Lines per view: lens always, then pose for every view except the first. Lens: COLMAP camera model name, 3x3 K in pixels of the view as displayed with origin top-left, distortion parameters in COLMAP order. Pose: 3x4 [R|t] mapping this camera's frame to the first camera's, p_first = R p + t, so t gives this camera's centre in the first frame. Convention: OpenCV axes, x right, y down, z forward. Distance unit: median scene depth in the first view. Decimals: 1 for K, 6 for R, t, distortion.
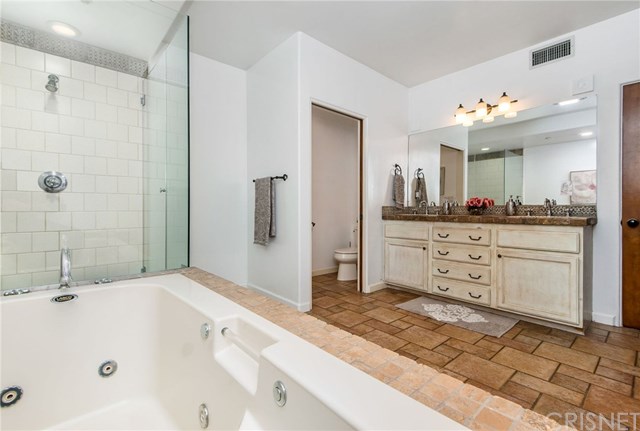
lens RADIAL K [[292.7, 0, 322.4], [0, 292.7, 212.5], [0, 0, 1]] dist [0.005464, -0.000052]
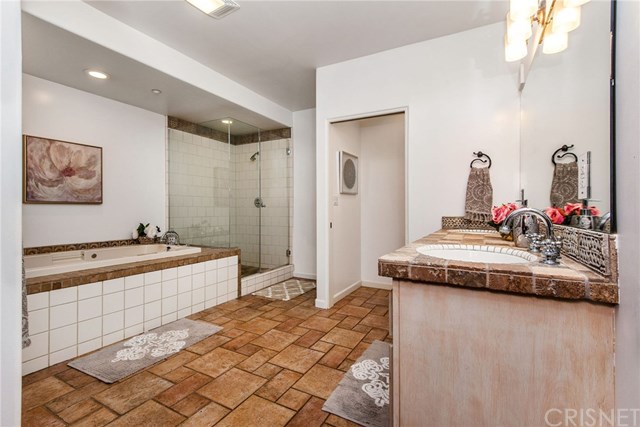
lens RADIAL K [[292.7, 0, 322.7], [0, 292.7, 211.1], [0, 0, 1]] dist [0.005464, -0.000052]
pose [[0.342683, 0.002195, -0.939449, 1.166076], [-0.017455, 0.999840, -0.004032, -0.040100], [0.939289, 0.017780, 0.342666, 0.698945]]
